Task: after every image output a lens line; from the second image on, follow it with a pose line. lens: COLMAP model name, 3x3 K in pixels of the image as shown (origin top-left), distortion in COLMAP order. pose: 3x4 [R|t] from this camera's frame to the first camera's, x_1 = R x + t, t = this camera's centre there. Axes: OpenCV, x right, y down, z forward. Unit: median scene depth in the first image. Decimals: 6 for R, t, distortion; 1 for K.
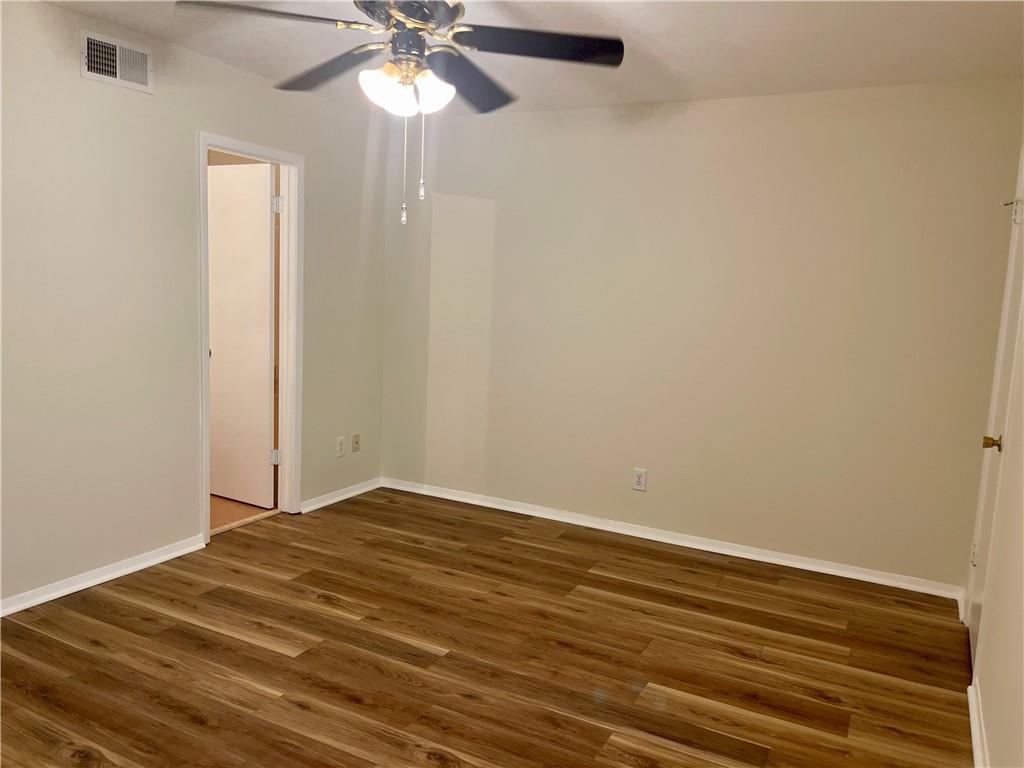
lens RADIAL K [[775.1, 0, 515.8], [0, 775.1, 375.0], [0, 0, 1]] dist [0.067781, -0.082542]
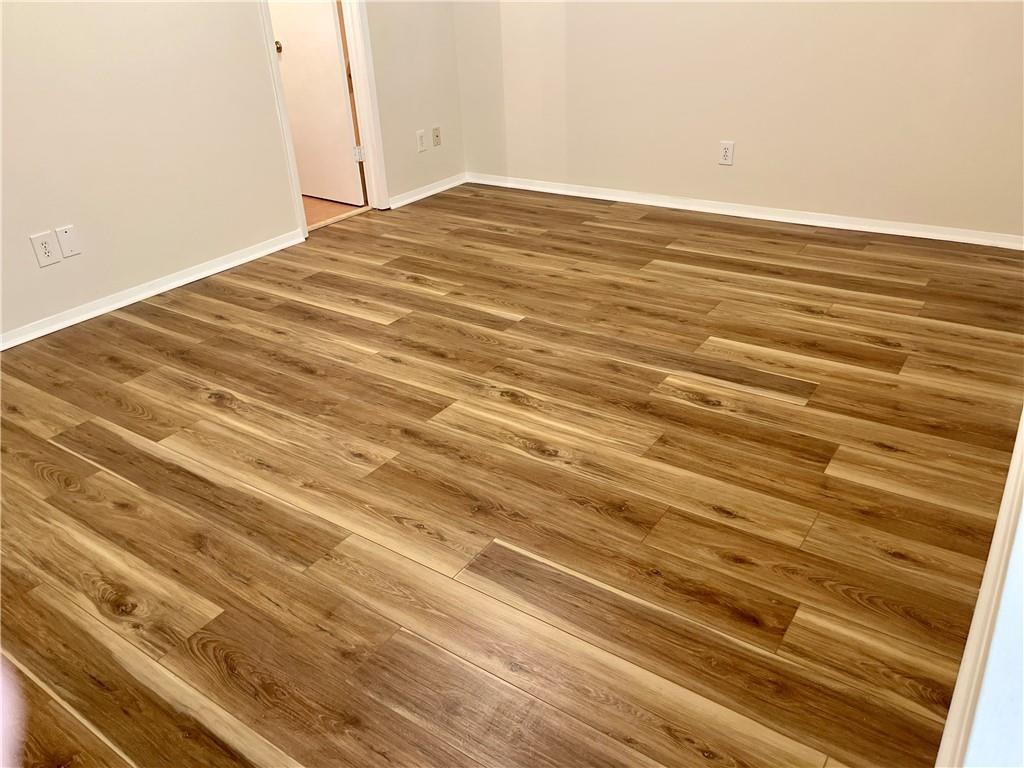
lens RADIAL K [[775.1, 0, 512.4], [0, 775.1, 384.3], [0, 0, 1]] dist [0.067781, -0.082542]
pose [[0.988160, -0.018324, -0.152328, 0.060004], [0.072675, 0.930296, 0.359539, 0.050506], [0.135122, -0.366352, 0.920613, -0.030410]]
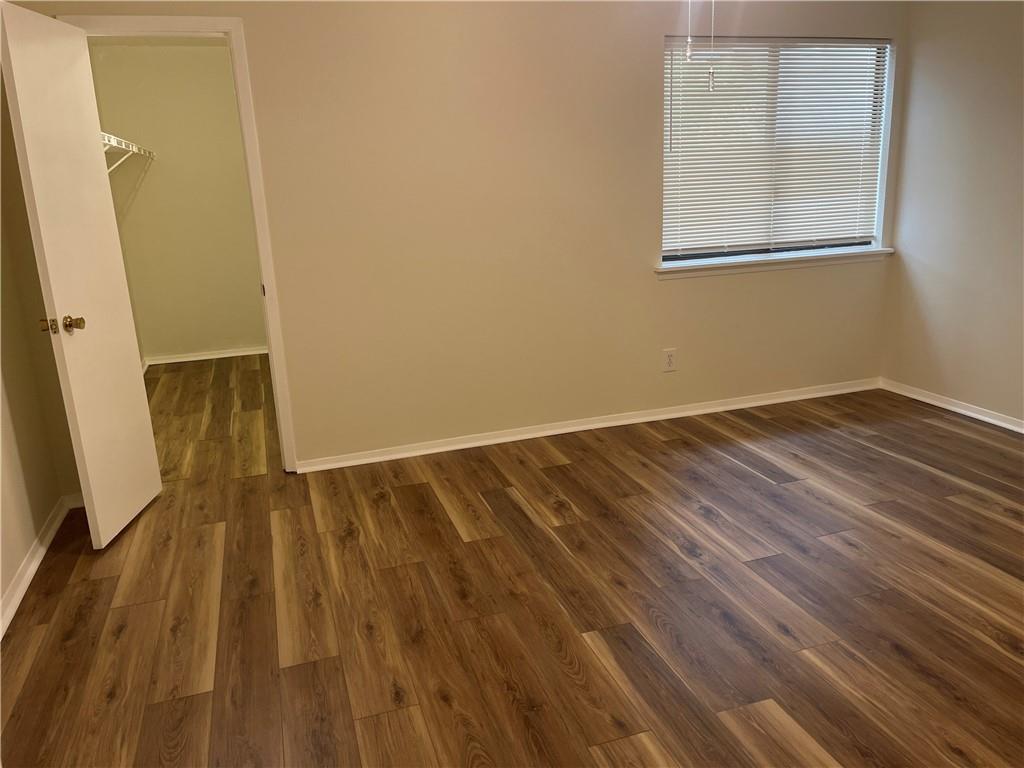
lens RADIAL K [[775.1, 0, 517.6], [0, 775.1, 386.3], [0, 0, 1]] dist [0.067781, -0.082542]
pose [[-0.718057, -0.195464, 0.667973, -0.516086], [0.091626, 0.924851, 0.369128, -0.179720], [-0.689927, 0.326258, -0.646186, 1.464334]]
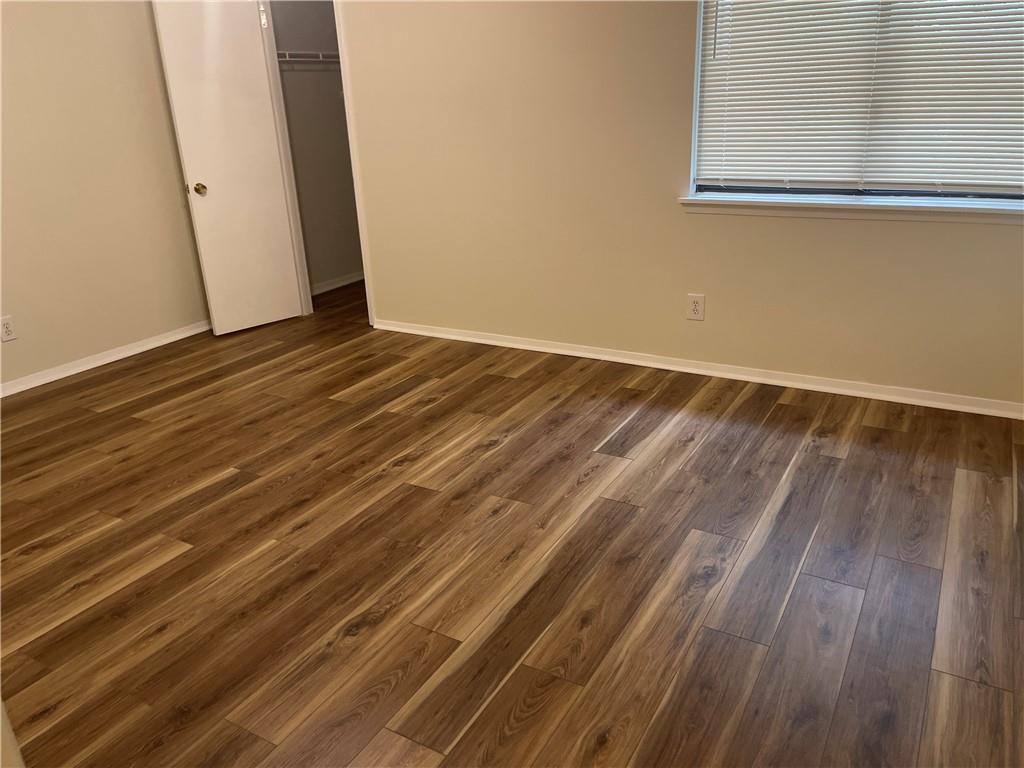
lens RADIAL K [[775.1, 0, 510.8], [0, 775.1, 379.2], [0, 0, 1]] dist [0.067781, -0.082542]
pose [[0.051248, -0.387180, 0.920579, -0.964016], [0.161057, 0.912928, 0.374997, -0.082246], [-0.985614, 0.129048, 0.109144, 0.503276]]
